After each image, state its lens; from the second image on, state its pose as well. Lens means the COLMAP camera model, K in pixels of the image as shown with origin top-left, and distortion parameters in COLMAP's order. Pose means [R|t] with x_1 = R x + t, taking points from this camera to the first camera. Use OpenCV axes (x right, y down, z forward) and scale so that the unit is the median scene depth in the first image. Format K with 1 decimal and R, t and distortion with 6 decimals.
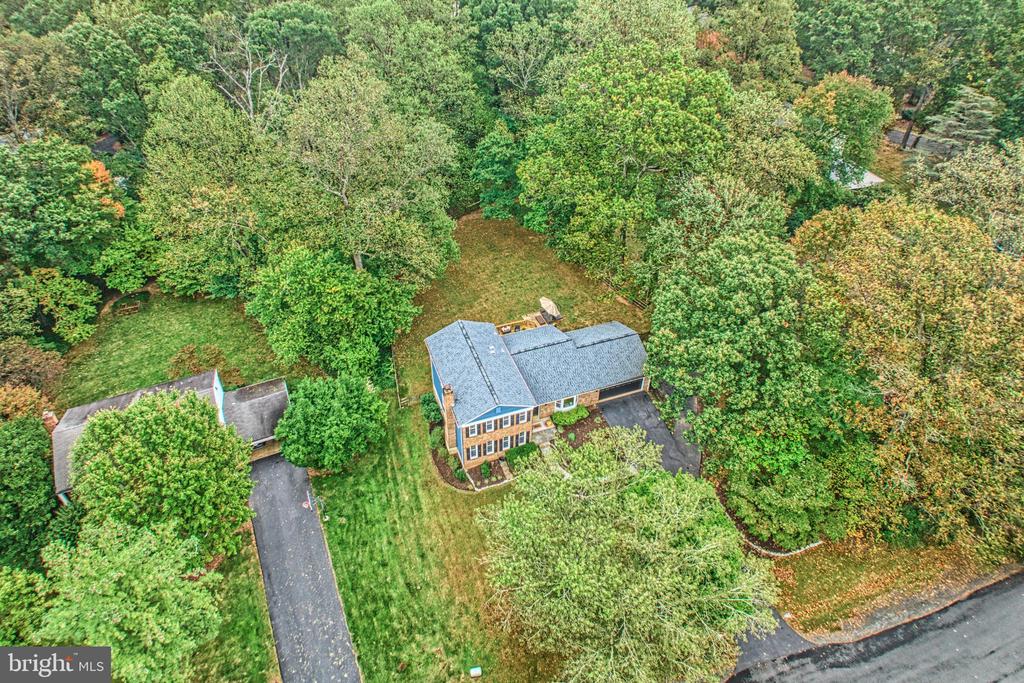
lens RADIAL K [[627.9, 0, 512.8], [0, 627.9, 343.4], [0, 0, 1]] dist [-0.044313, 0.005914]
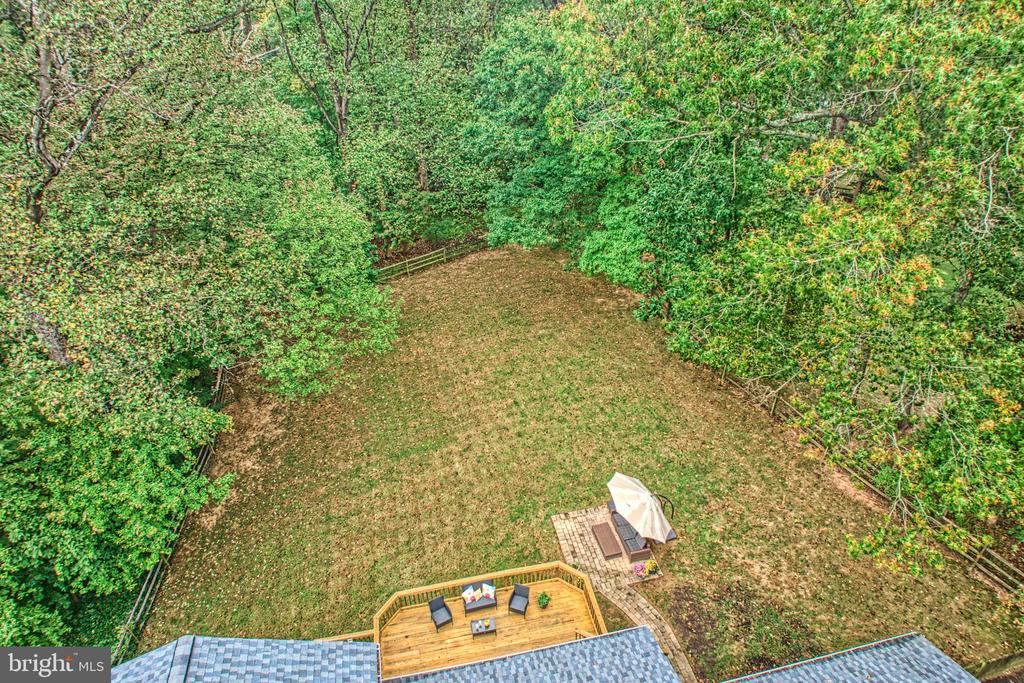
lens RADIAL K [[627.9, 0, 509.2], [0, 627.9, 340.6], [0, 0, 1]] dist [-0.044313, 0.005914]
pose [[0.989919, 0.072288, -0.121797, 0.024559], [-0.087204, 0.988697, -0.121960, -0.090544], [0.111604, 0.131352, 0.985034, 0.631074]]
